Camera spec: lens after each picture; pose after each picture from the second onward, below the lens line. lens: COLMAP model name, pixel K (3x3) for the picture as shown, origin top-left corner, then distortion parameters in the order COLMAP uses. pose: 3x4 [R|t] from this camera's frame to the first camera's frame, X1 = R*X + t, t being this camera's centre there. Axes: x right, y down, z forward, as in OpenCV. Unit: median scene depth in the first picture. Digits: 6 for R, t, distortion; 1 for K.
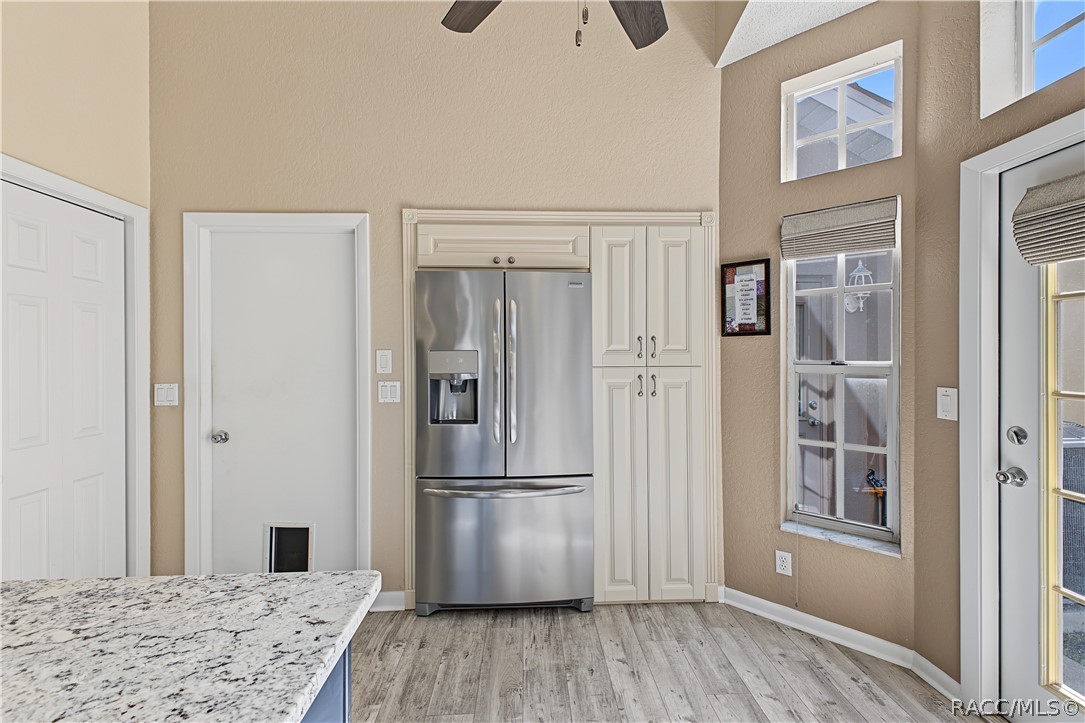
lens RADIAL K [[440.3, 0, 537.9], [0, 440.3, 357.0], [0, 0, 1]] dist [0.011579, -0.002576]
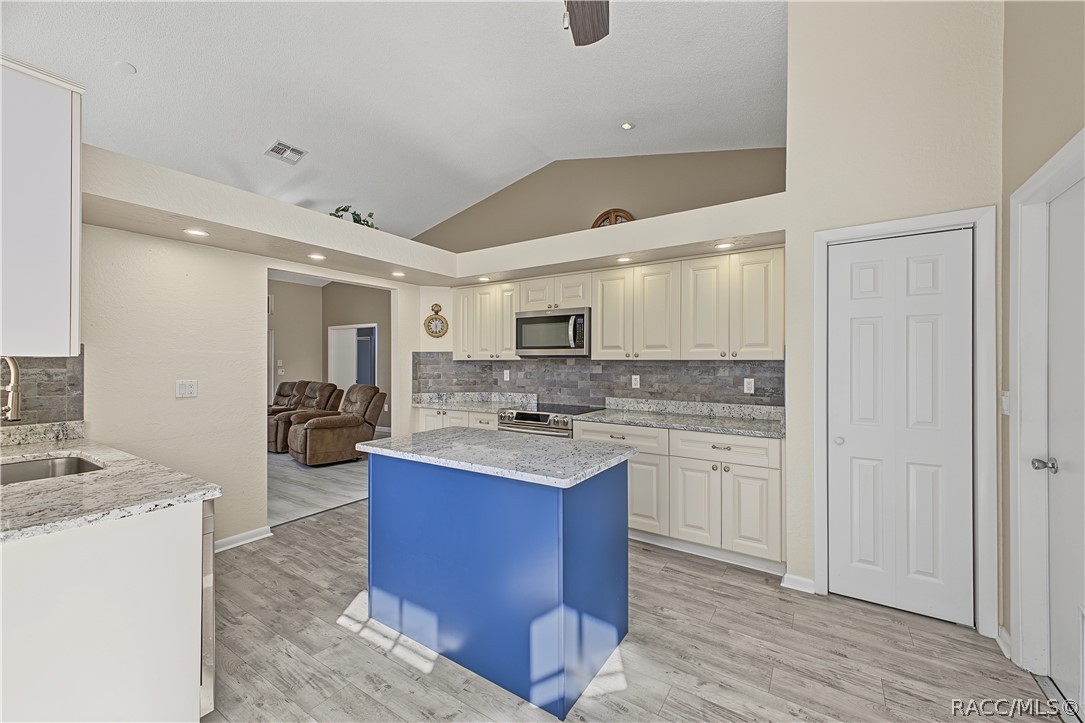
lens RADIAL K [[440.3, 0, 556.2], [0, 440.3, 356.5], [0, 0, 1]] dist [0.011579, -0.002576]
pose [[-0.571904, -0.002070, -0.820318, 0.451207], [0.002354, 0.999989, -0.004165, -0.010825], [0.820317, -0.004313, -0.571892, 0.775486]]
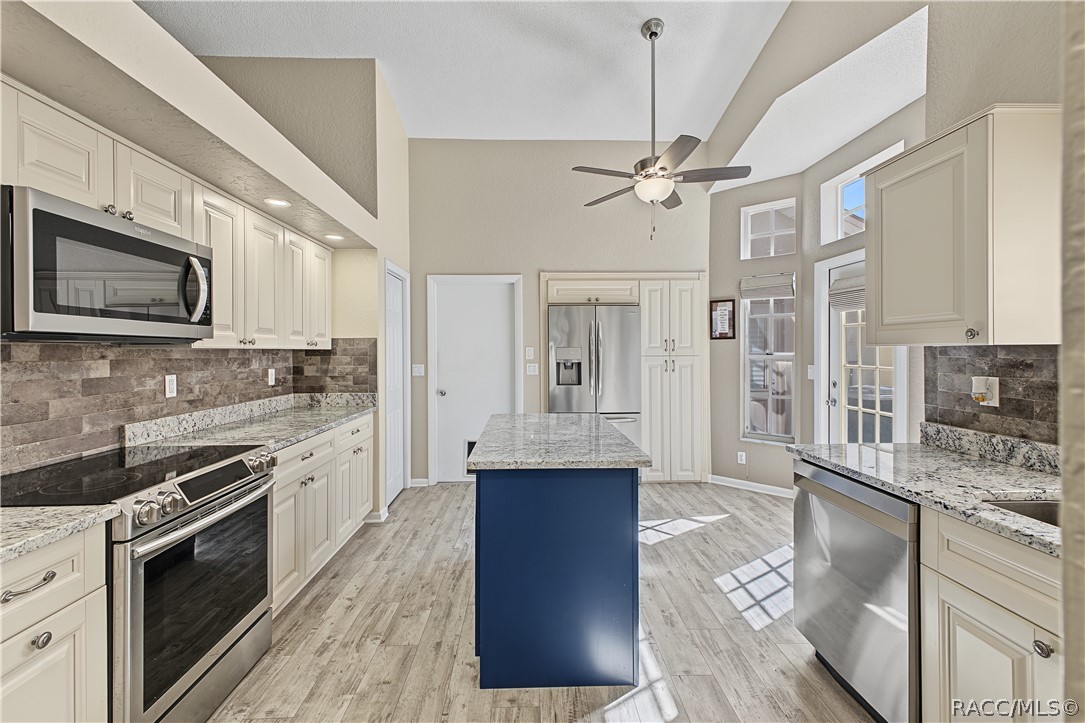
lens RADIAL K [[440.3, 0, 536.6], [0, 440.3, 351.7], [0, 0, 1]] dist [0.011579, -0.002576]
pose [[0.999800, 0.000713, -0.019999, -0.290543], [-0.000654, 0.999996, 0.002925, -0.000172], [0.020001, -0.002912, 0.999796, -0.913314]]
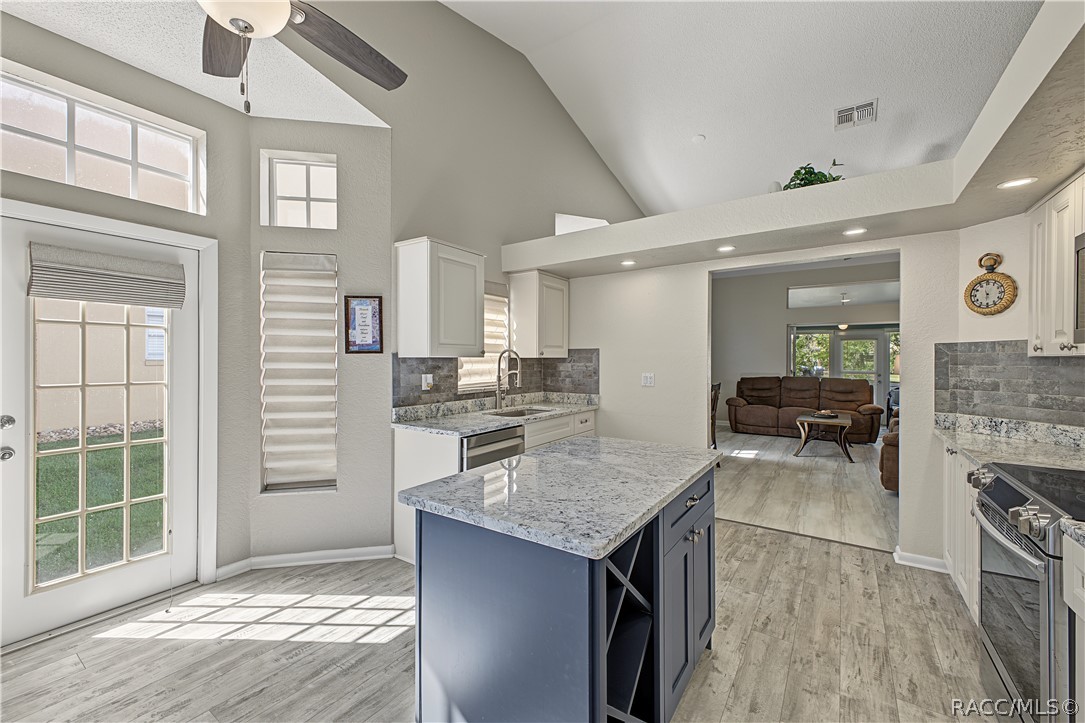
lens RADIAL K [[440.3, 0, 535.6], [0, 440.3, 361.9], [0, 0, 1]] dist [0.011579, -0.002576]
pose [[-0.797404, -0.000077, 0.603446, -0.653894], [0.003467, 0.999983, 0.004709, -0.000270], [-0.603436, 0.005847, -0.797390, 0.744433]]
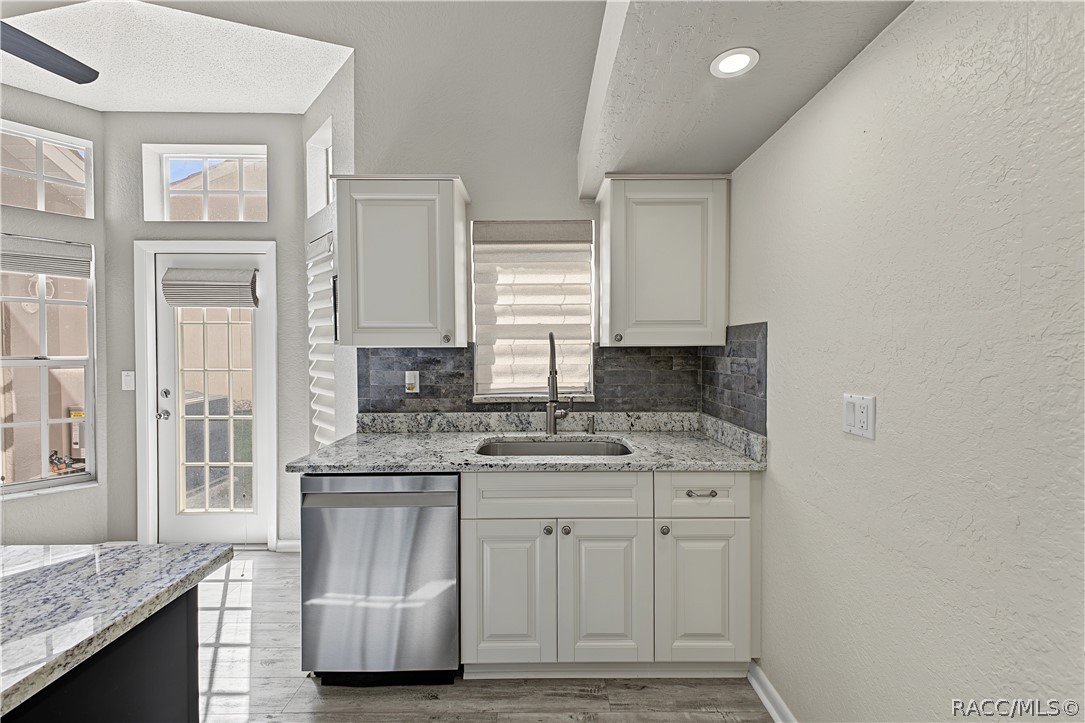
lens RADIAL K [[440.3, 0, 534.6], [0, 440.3, 356.7], [0, 0, 1]] dist [0.011579, -0.002576]
pose [[0.048910, -0.013076, 0.998718, -0.522412], [0.005126, 0.999904, 0.012840, 0.000398], [-0.998790, 0.004491, 0.048972, -0.475736]]
